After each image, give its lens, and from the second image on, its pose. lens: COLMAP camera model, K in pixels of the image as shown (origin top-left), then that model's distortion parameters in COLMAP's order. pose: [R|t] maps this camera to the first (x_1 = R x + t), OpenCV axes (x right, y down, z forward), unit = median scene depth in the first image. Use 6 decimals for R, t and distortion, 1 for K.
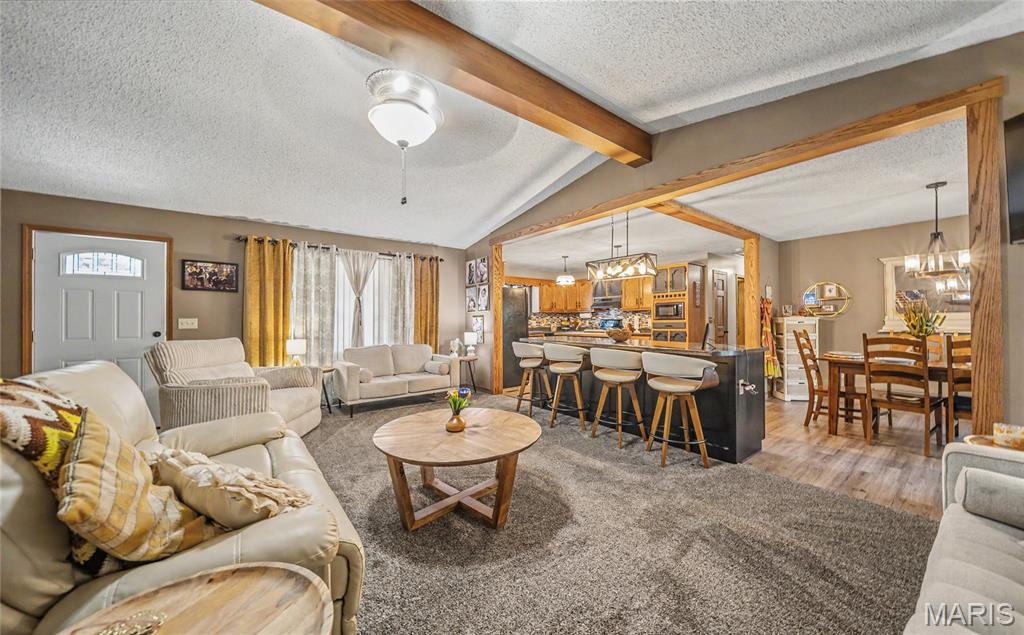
lens RADIAL K [[360.0, 0, 516.4], [0, 360.0, 316.6], [0, 0, 1]] dist [-0.000621, -0.003265]
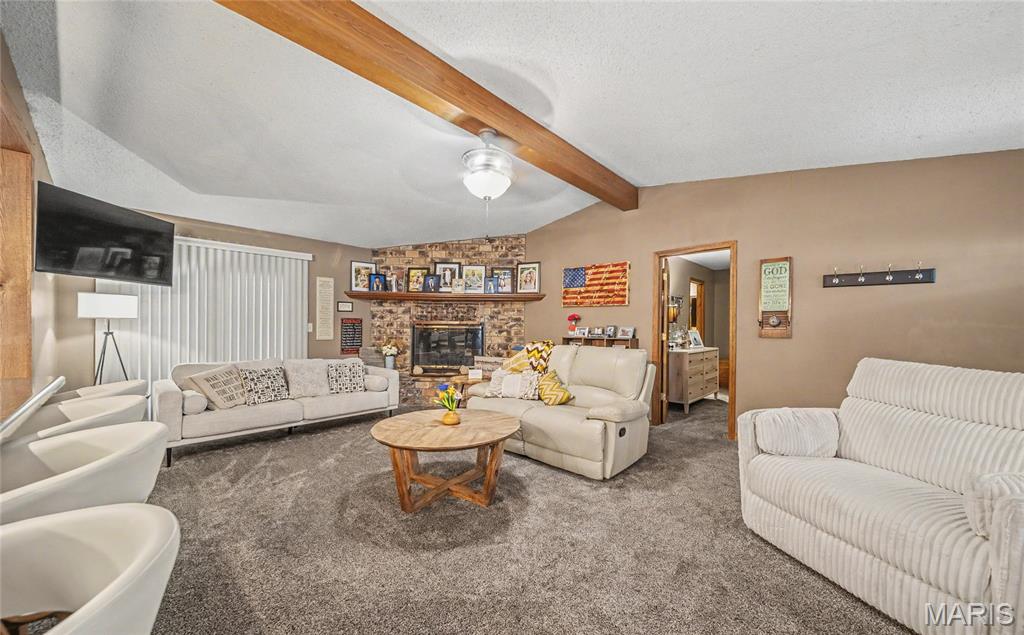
lens RADIAL K [[363.1, 0, 514.5], [0, 363.1, 327.0], [0, 0, 1]] dist [-0.000262, -0.000017]
pose [[-0.986715, -0.003581, -0.162424, -0.068019], [-0.003129, 0.999990, -0.003039, 0.003199], [0.162433, -0.002490, -0.986716, 0.819329]]
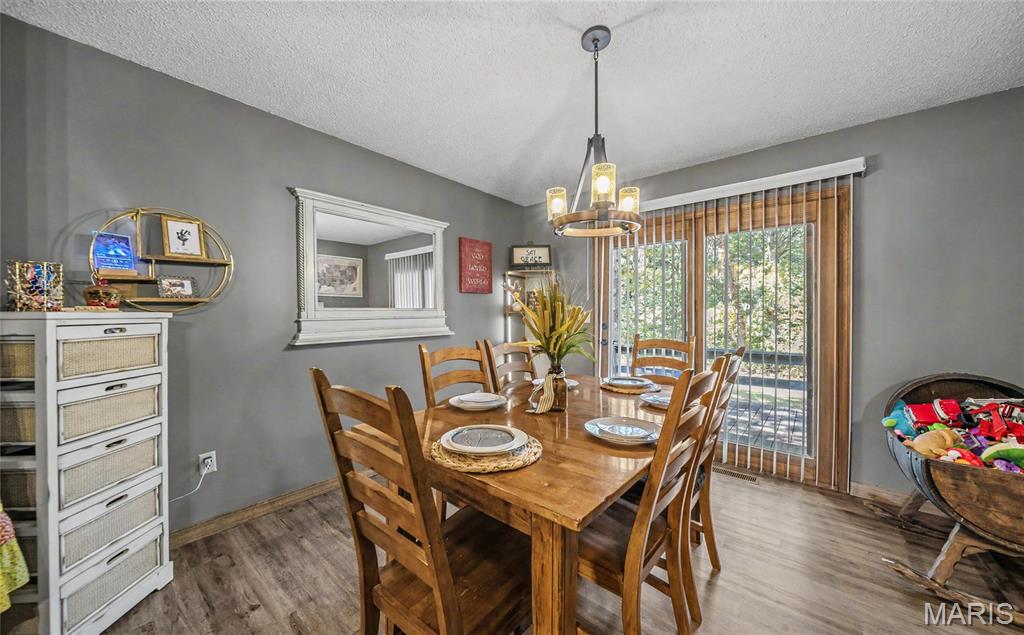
lens RADIAL K [[360.0, 0, 516.4], [0, 360.0, 316.6], [0, 0, 1]] dist [-0.000621, -0.003265]
pose [[-0.221522, -0.001847, 0.975154, 0.400914], [-0.006683, 0.999978, 0.000376, 0.002937], [-0.975132, -0.006434, -0.221530, 0.661766]]
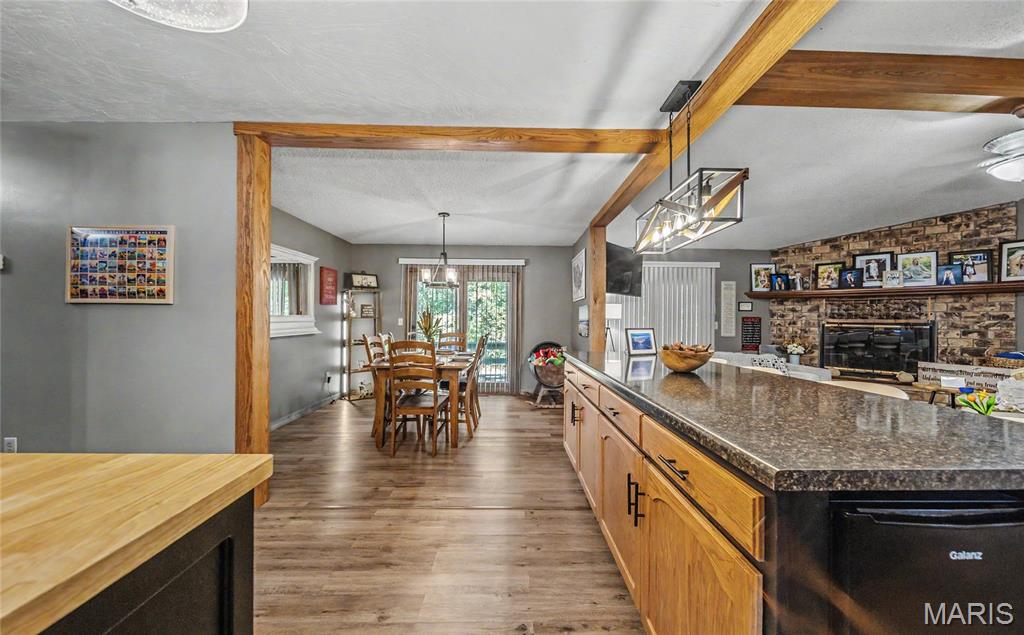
lens RADIAL K [[360.0, 0, 516.4], [0, 360.0, 316.6], [0, 0, 1]] dist [-0.000621, -0.003265]
pose [[-0.800737, 0.001814, 0.599014, 0.119287], [-0.011779, 0.999754, -0.018772, 0.004033], [-0.598901, -0.022088, -0.800519, 1.016262]]
